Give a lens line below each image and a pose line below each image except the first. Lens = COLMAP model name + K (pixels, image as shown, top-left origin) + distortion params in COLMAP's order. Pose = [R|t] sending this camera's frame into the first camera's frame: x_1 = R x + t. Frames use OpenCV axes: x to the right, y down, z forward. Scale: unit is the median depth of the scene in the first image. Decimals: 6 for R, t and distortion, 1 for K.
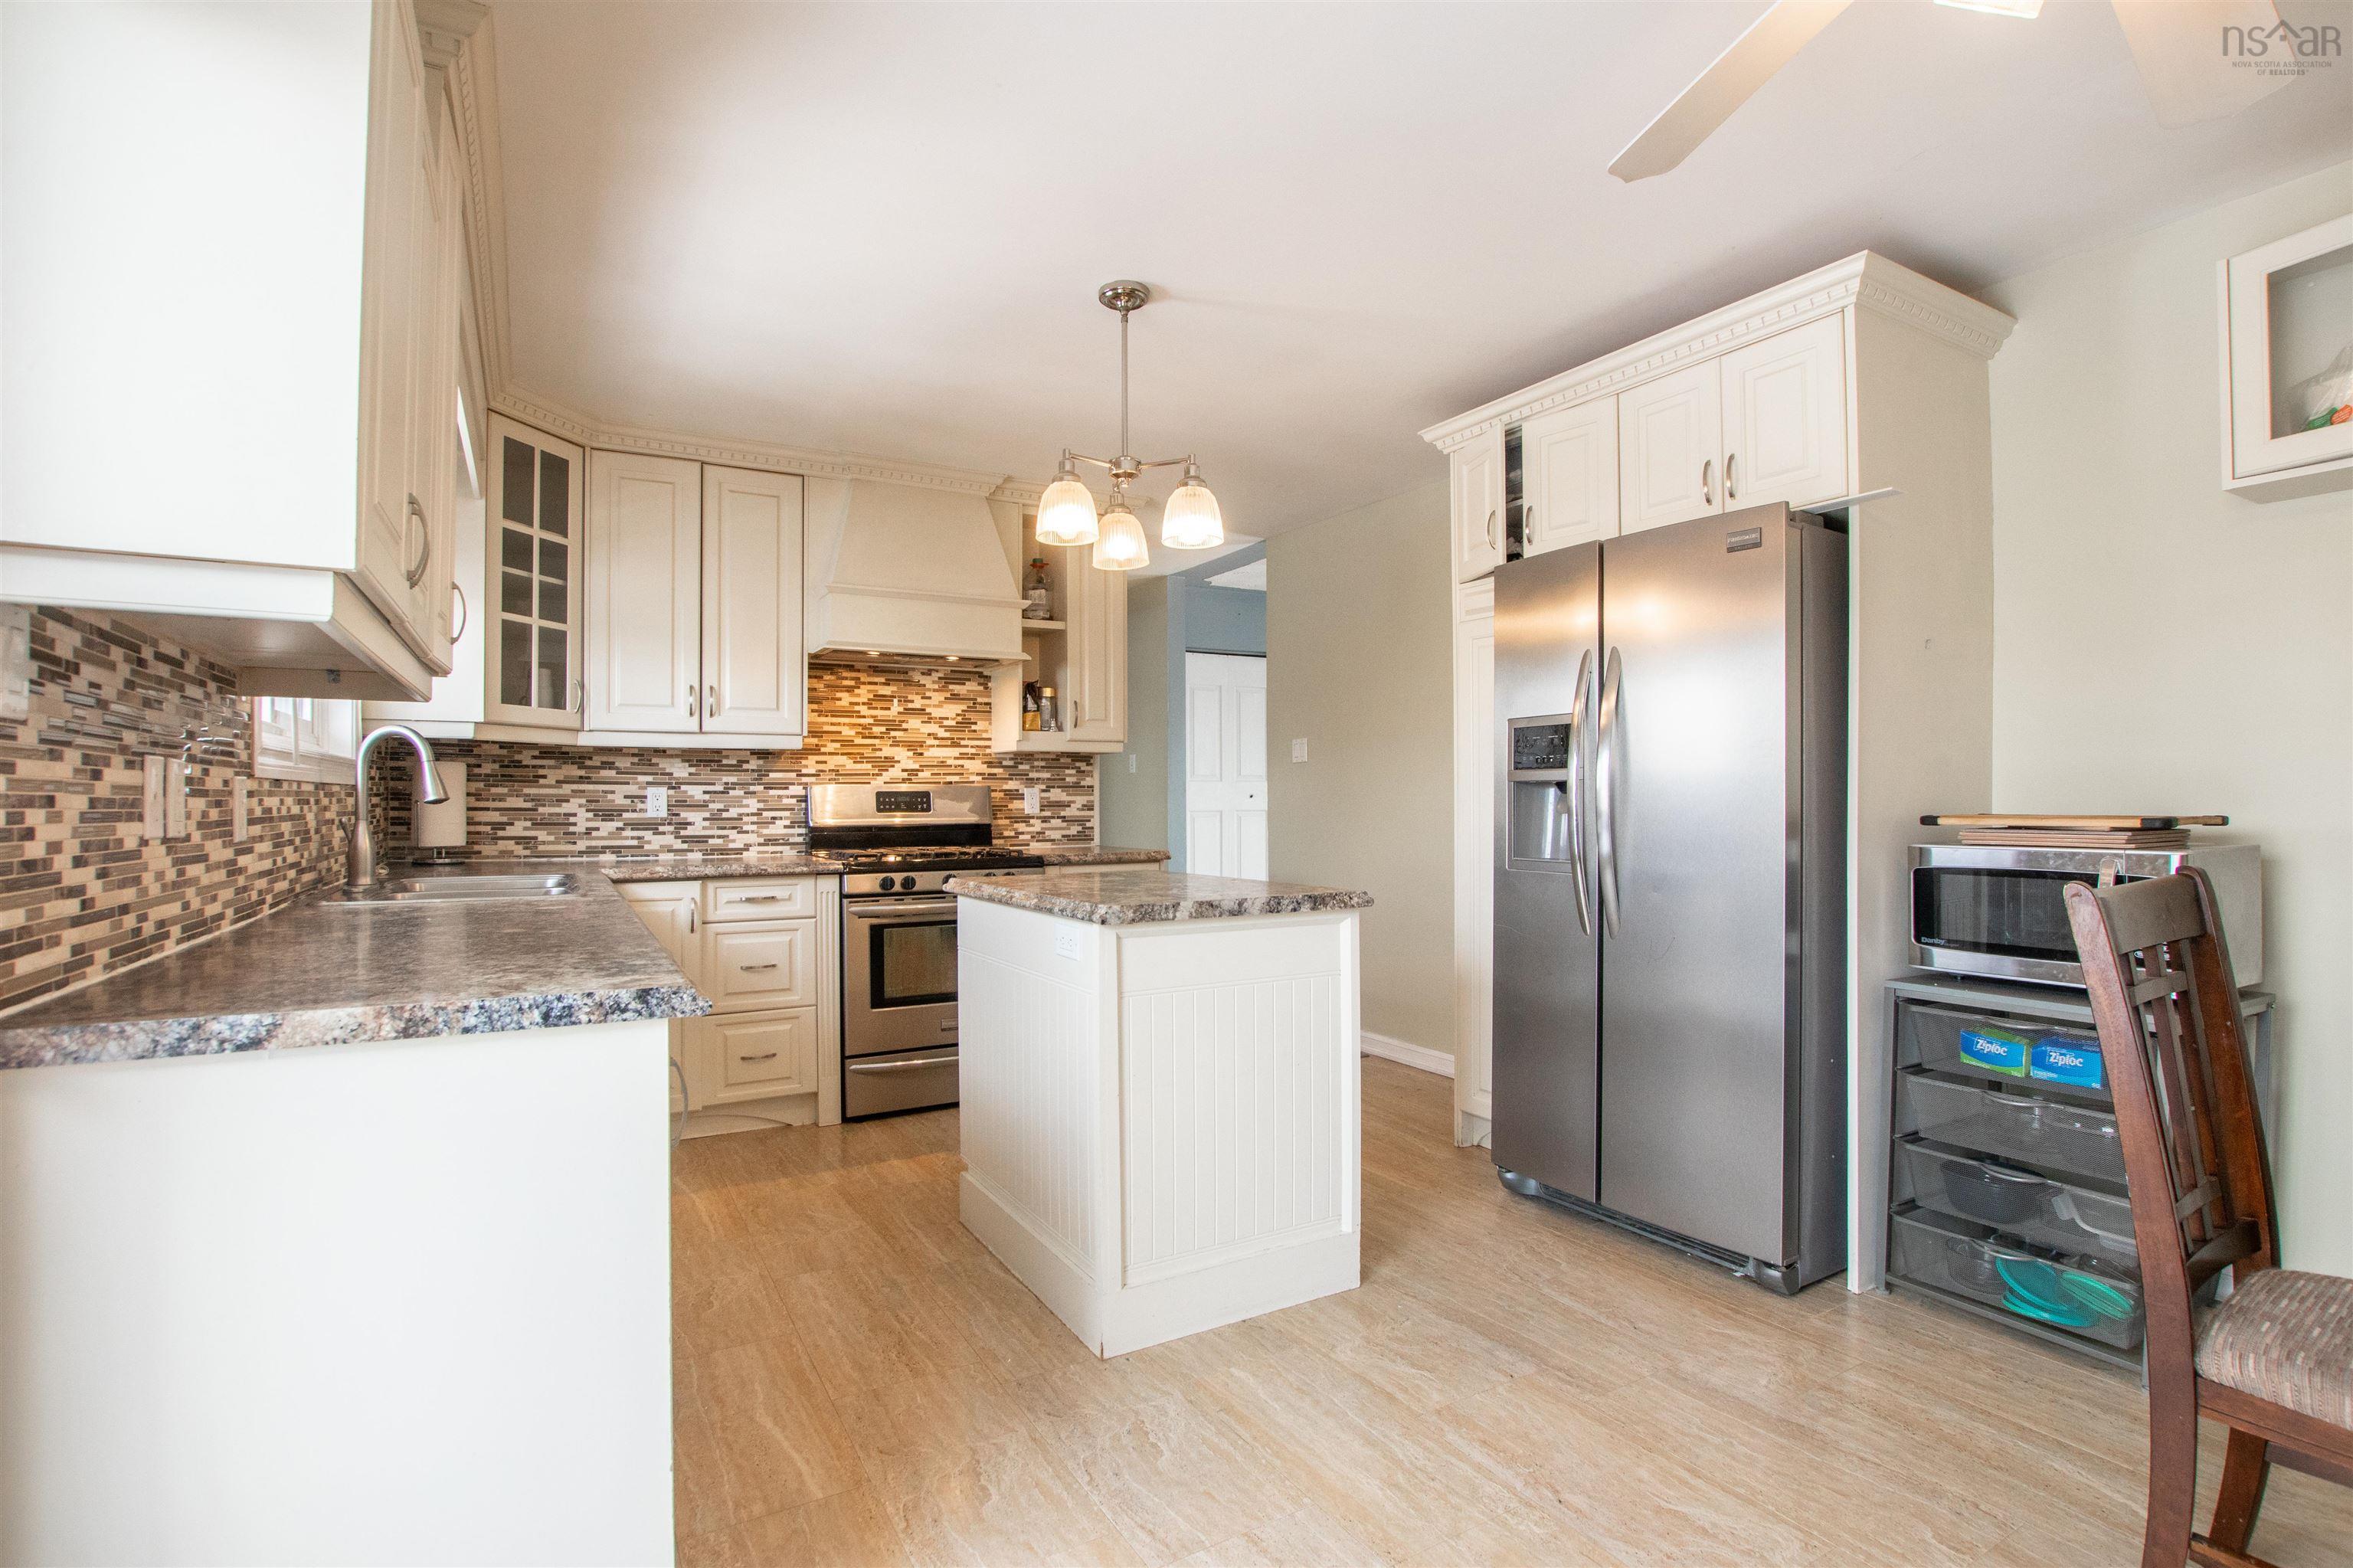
lens RADIAL K [[1111.4, 0, 1196.0], [0, 1111.4, 787.9], [0, 0, 1]] dist [-0.029164, 0.003325]
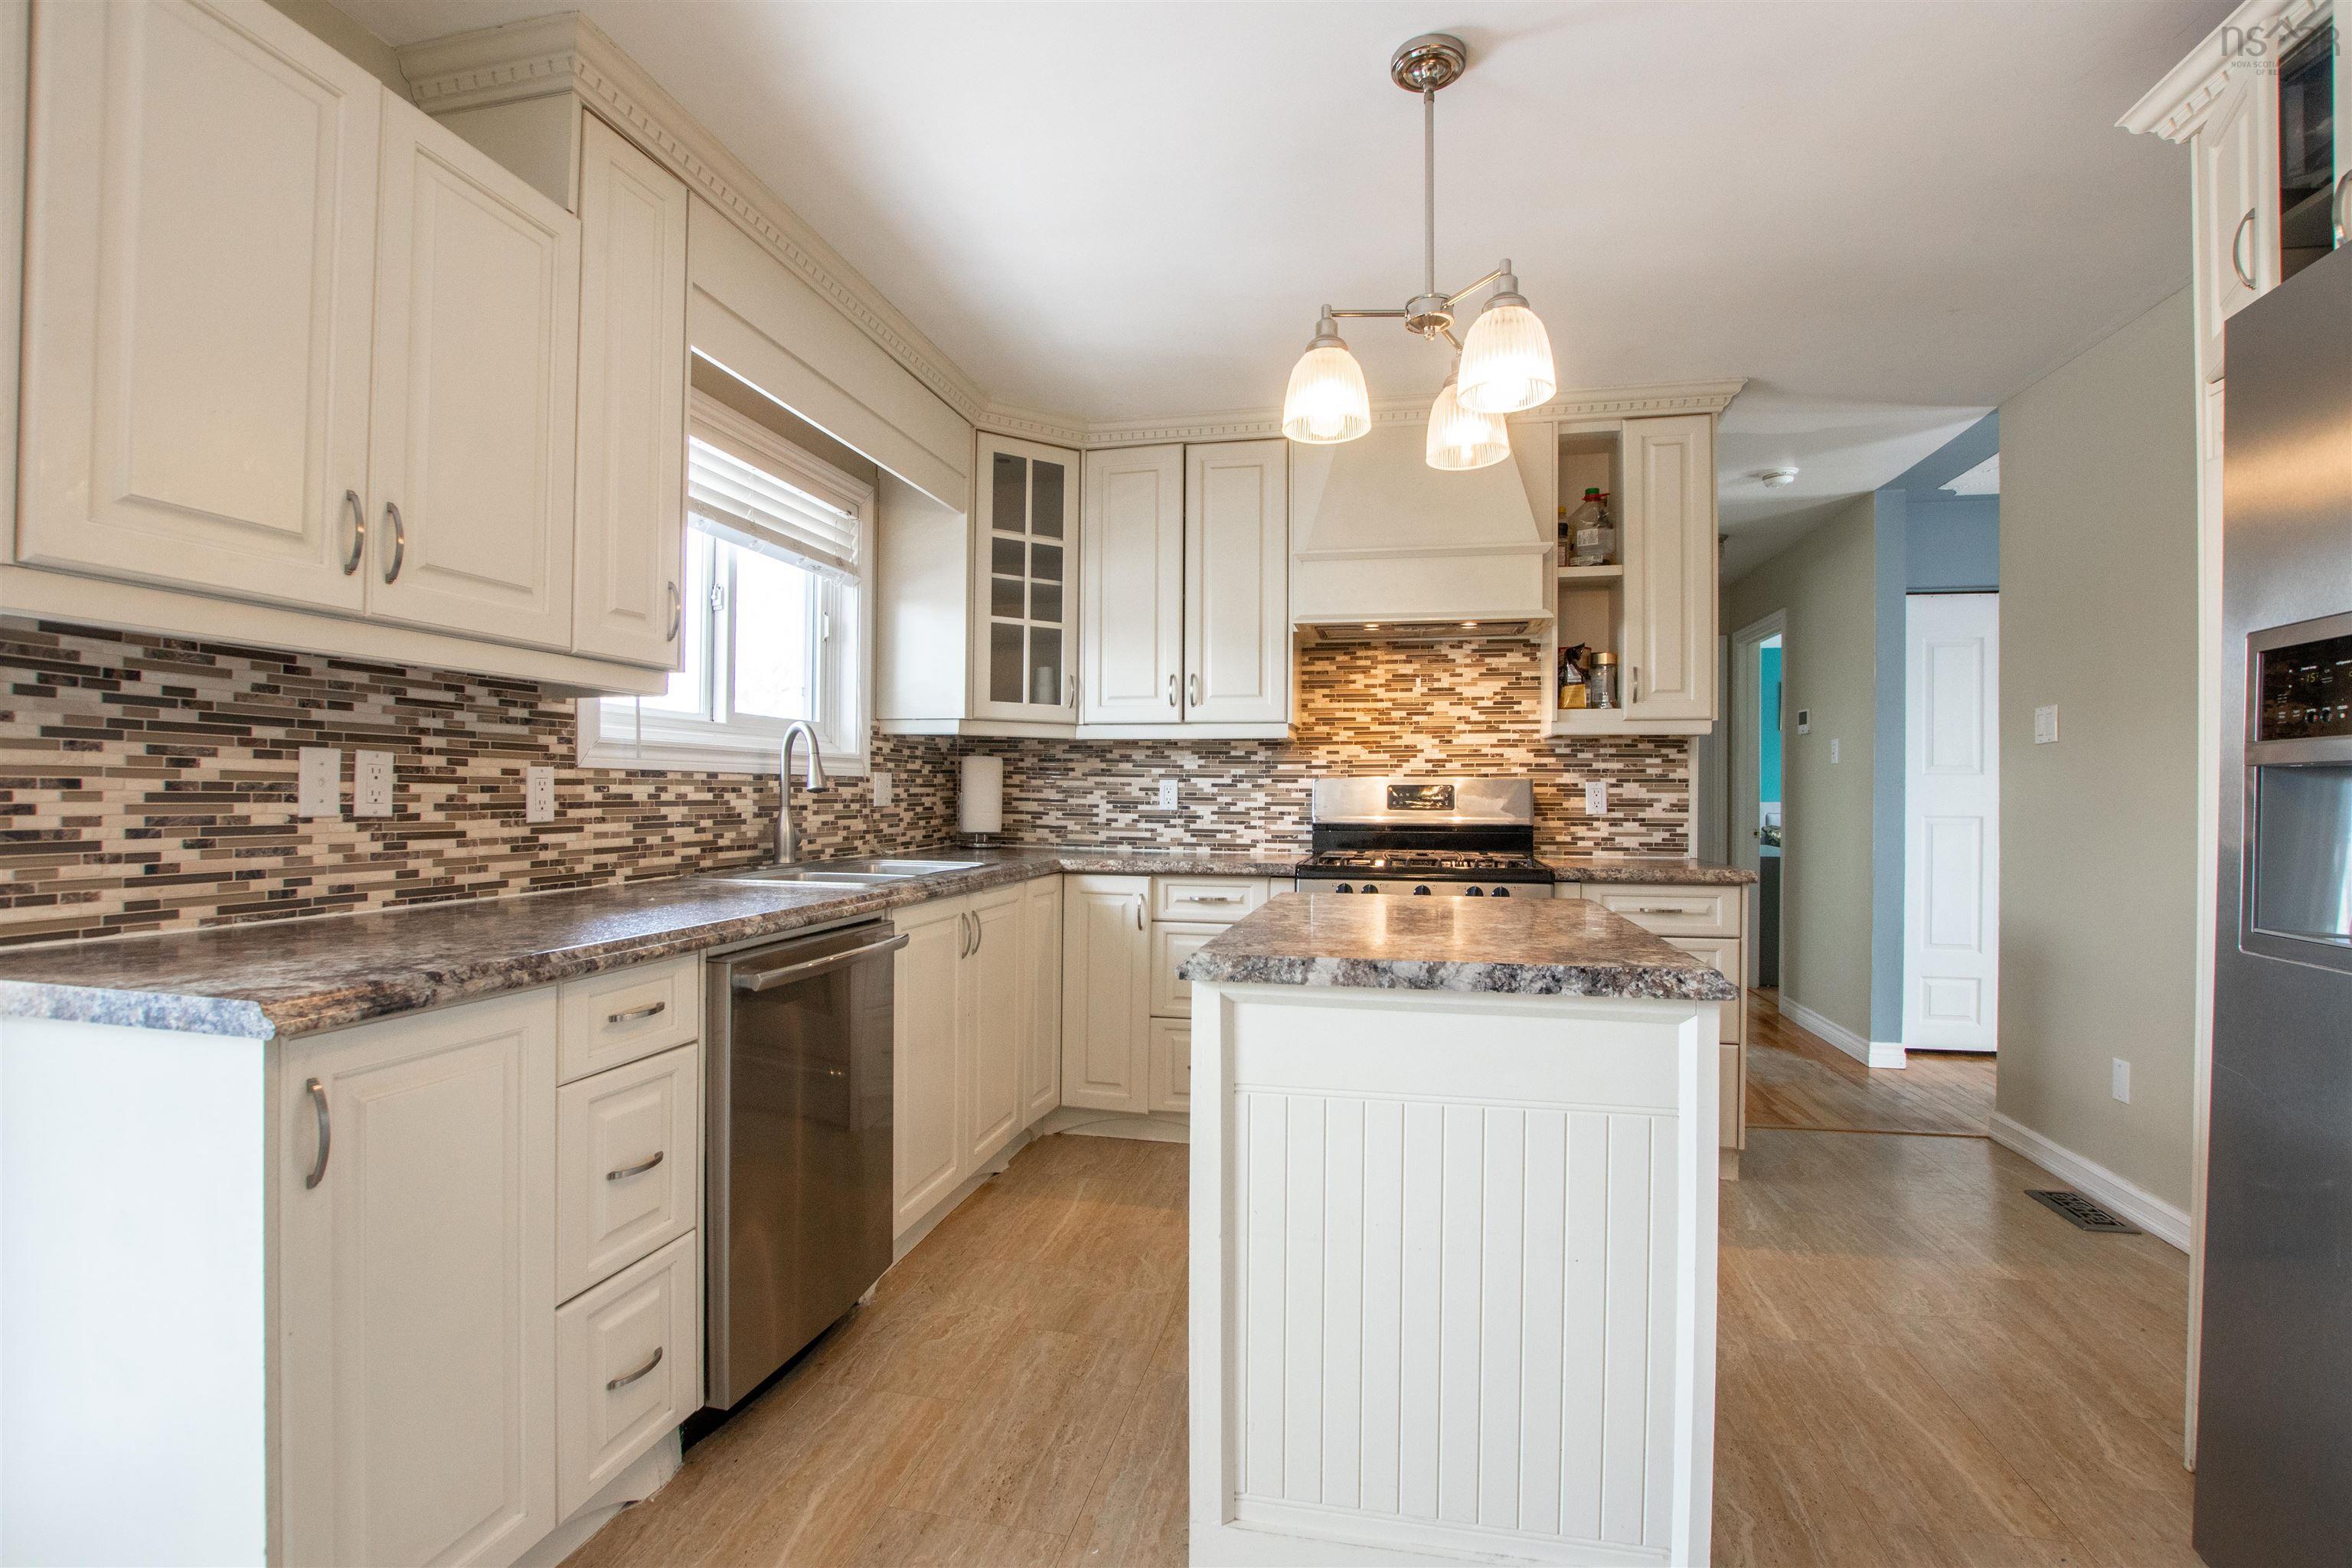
lens RADIAL K [[1110.9, 0, 1164.8], [0, 1110.9, 788.6], [0, 0, 1]] dist [-0.029164, 0.003325]
pose [[0.736366, 0.005908, -0.676557, 0.190127], [-0.003397, 0.999982, 0.005036, 0.002386], [0.676575, -0.001410, 0.736373, 0.260907]]
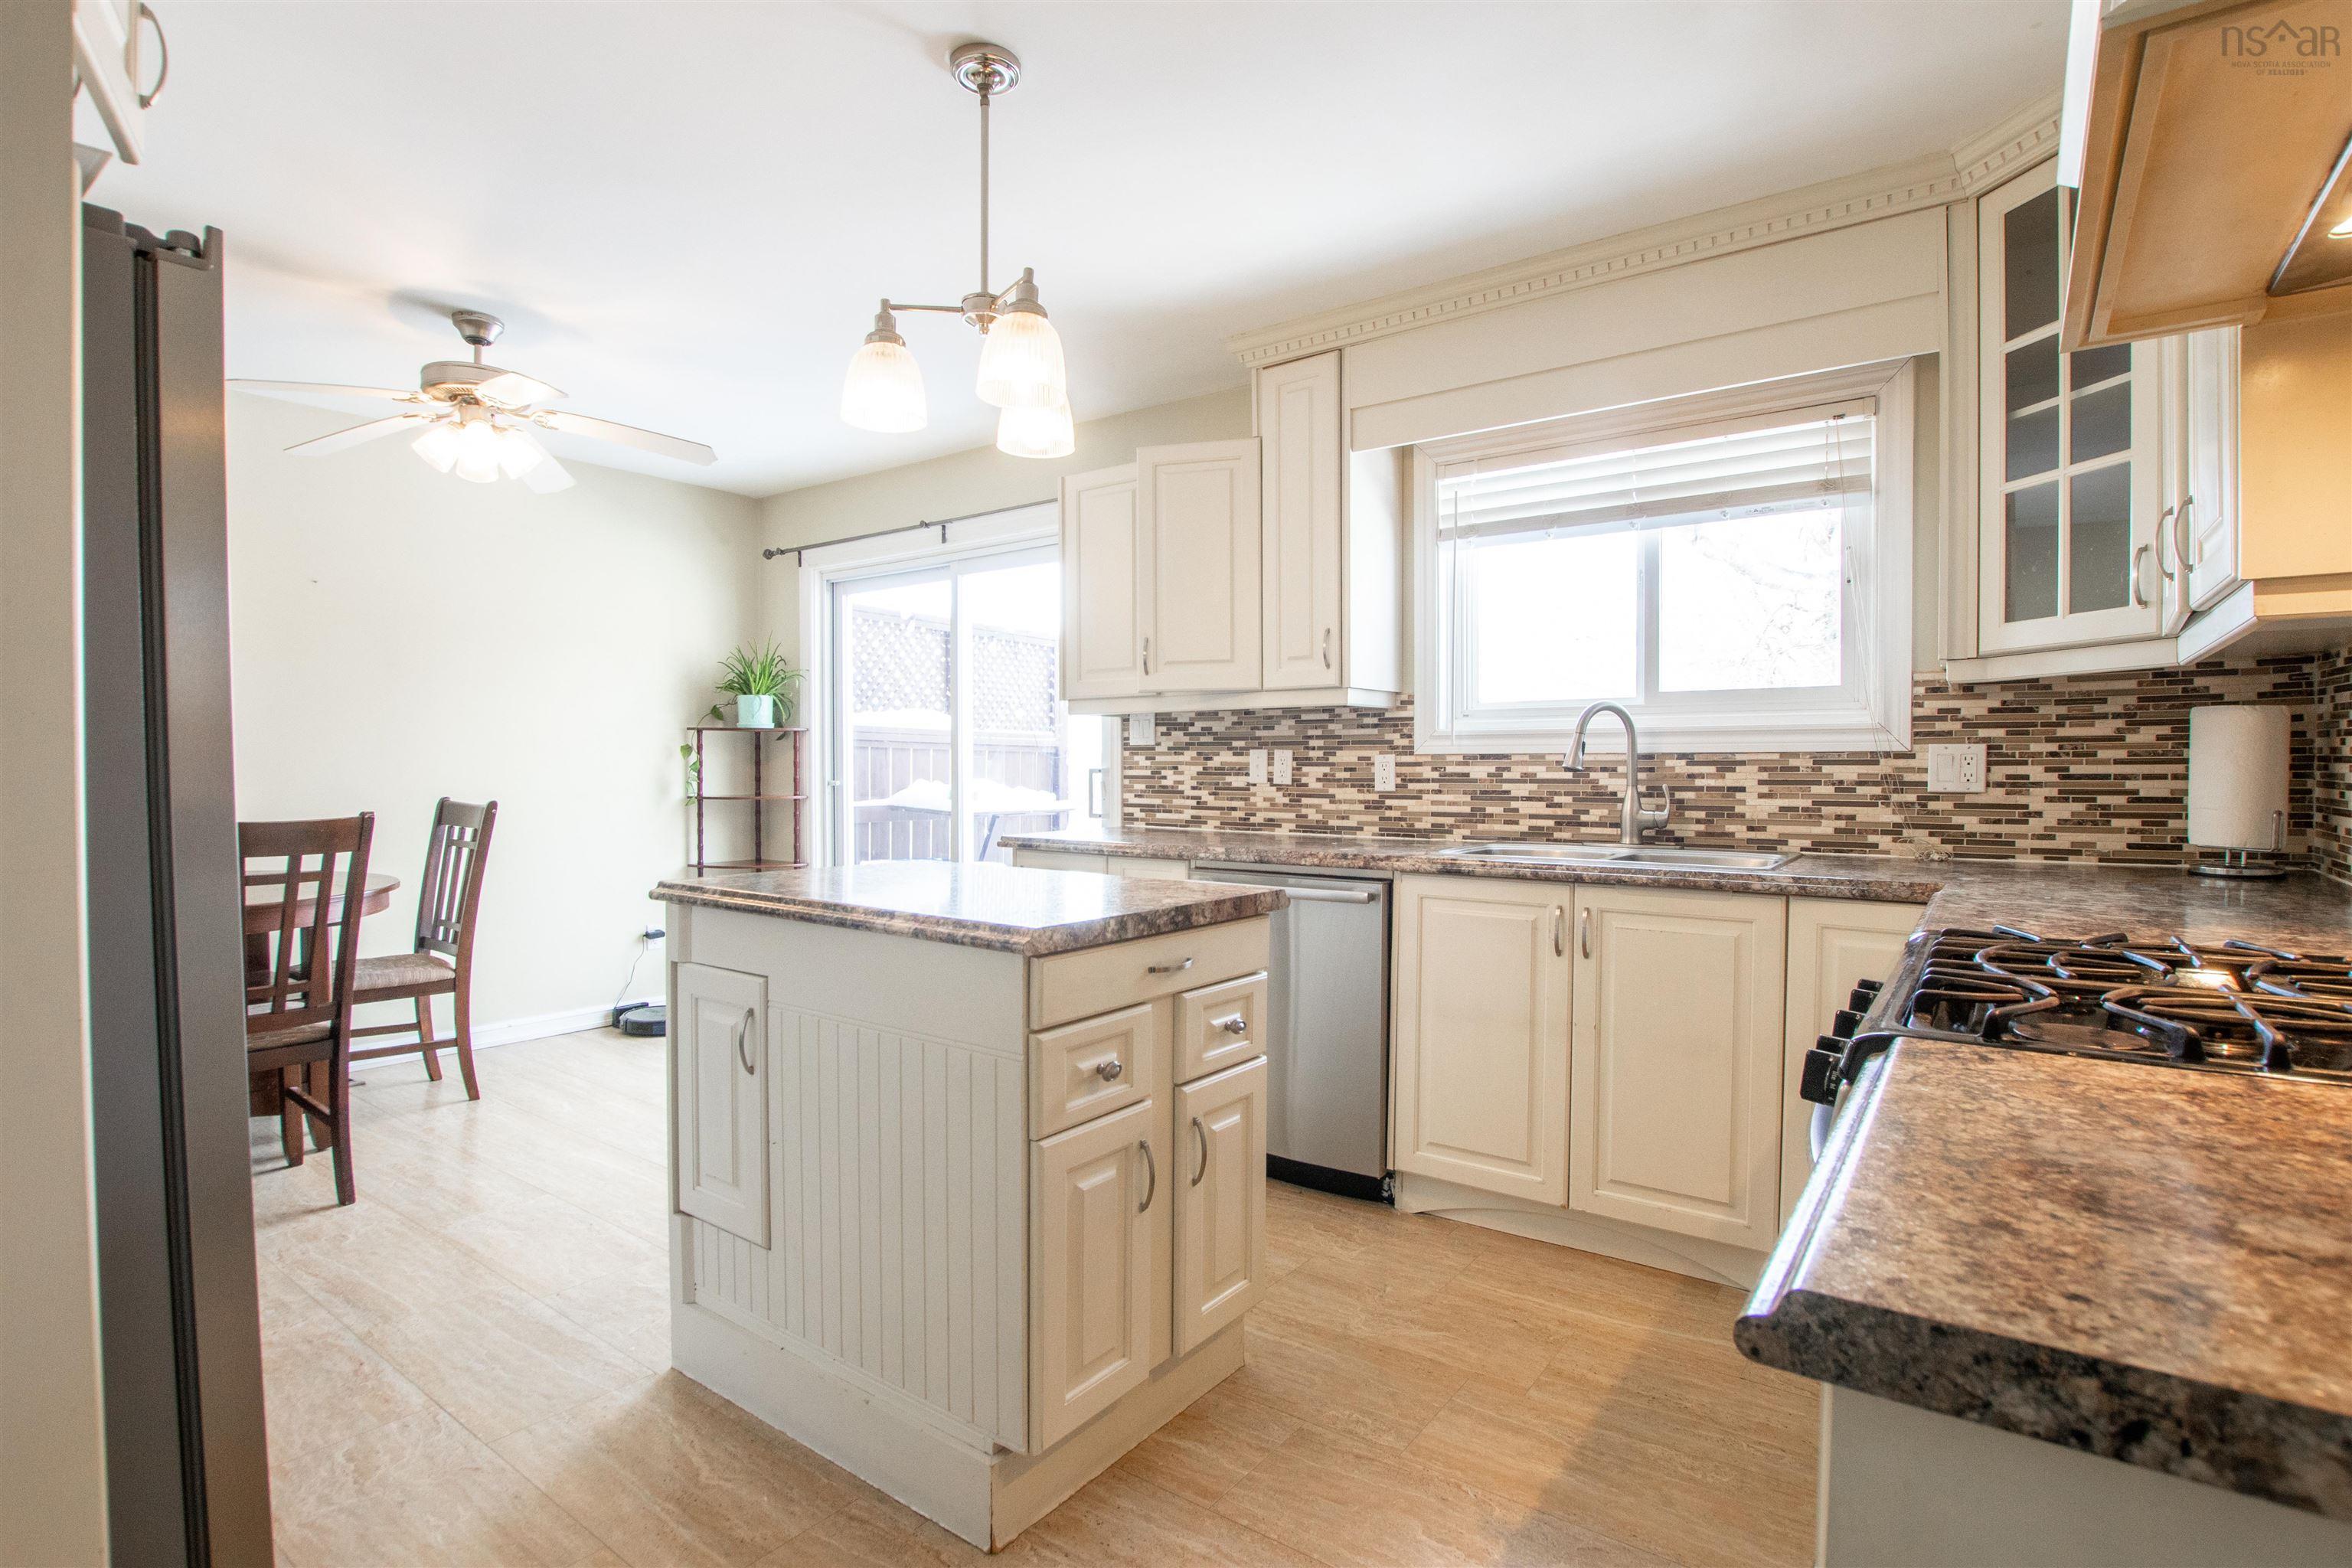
lens RADIAL K [[1110.9, 0, 1153.9], [0, 1110.9, 794.3], [0, 0, 1]] dist [-0.029164, 0.003325]
pose [[-0.919386, 0.015509, -0.393051, 0.080538], [0.008172, 0.999760, 0.020335, 0.006777], [0.393272, 0.015483, -0.919292, 1.156546]]
